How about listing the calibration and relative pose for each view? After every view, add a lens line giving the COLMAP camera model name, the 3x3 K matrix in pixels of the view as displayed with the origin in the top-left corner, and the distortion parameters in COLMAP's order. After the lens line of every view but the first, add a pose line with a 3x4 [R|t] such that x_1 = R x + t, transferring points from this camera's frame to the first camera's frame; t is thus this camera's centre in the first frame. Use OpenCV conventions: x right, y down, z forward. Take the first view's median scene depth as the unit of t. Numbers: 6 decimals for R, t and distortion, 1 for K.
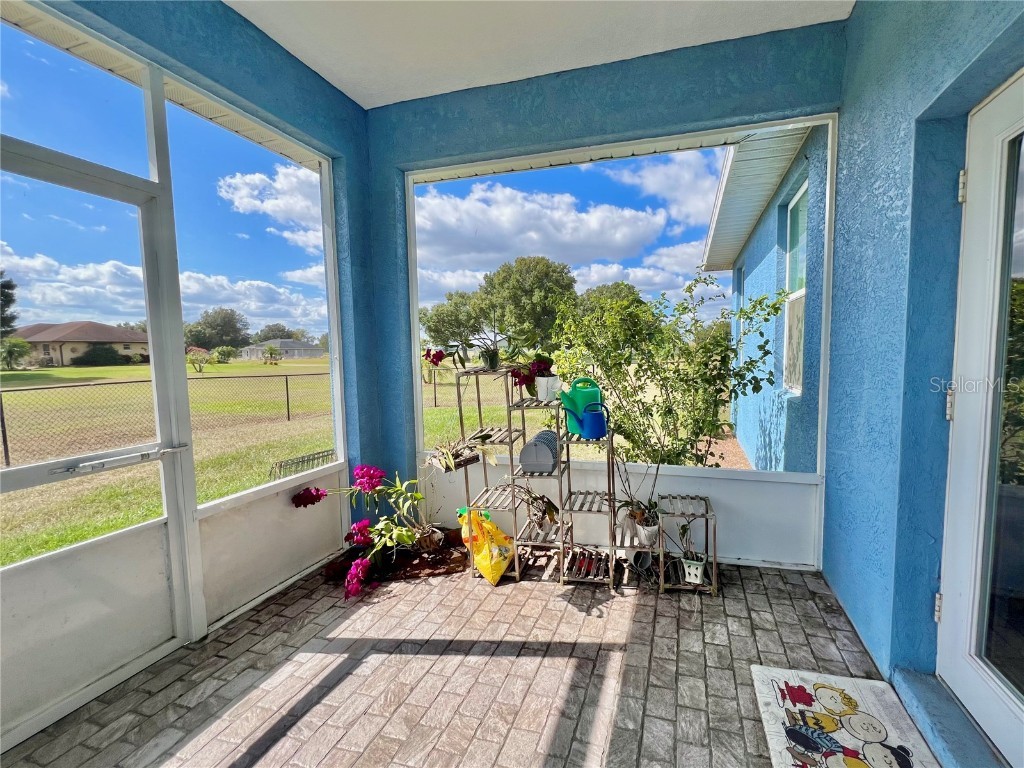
lens RADIAL K [[421.6, 0, 561.3], [0, 421.6, 385.0], [0, 0, 1]] dist [-0.011595, -0.000729]
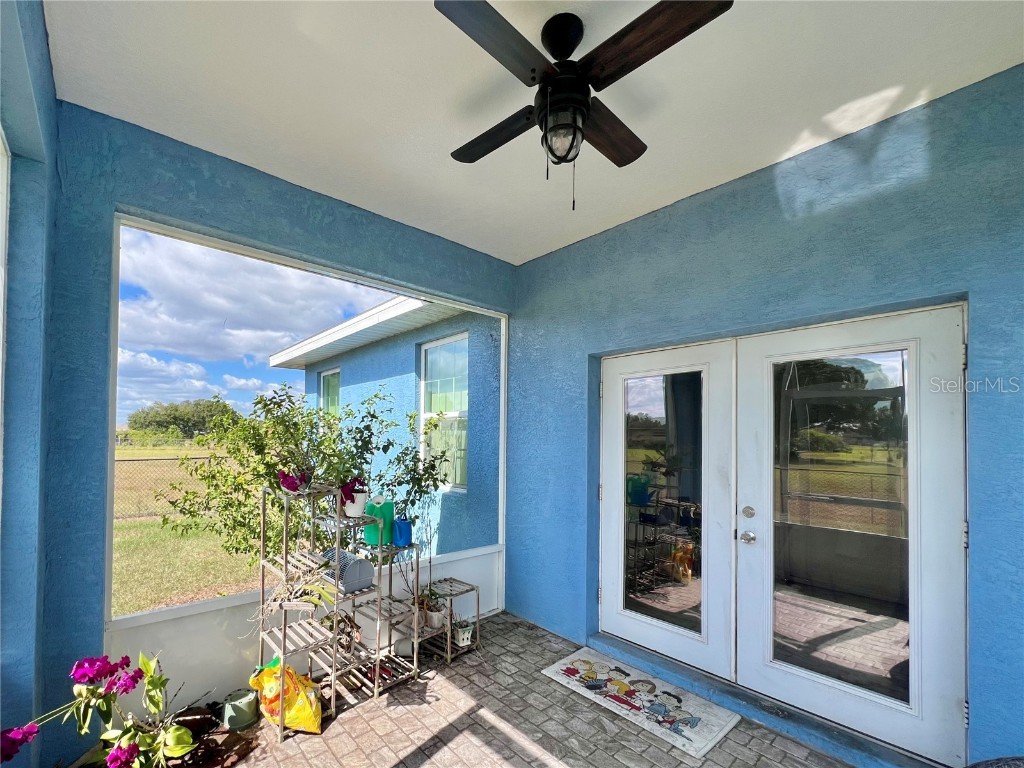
lens RADIAL K [[421.6, 0, 505.1], [0, 421.6, 436.1], [0, 0, 1]] dist [-0.011595, -0.000729]
pose [[0.559614, 0.032192, 0.828128, -0.716136], [0.047107, 0.996394, -0.070565, -0.071566], [-0.827414, 0.078500, 0.556079, 0.138399]]
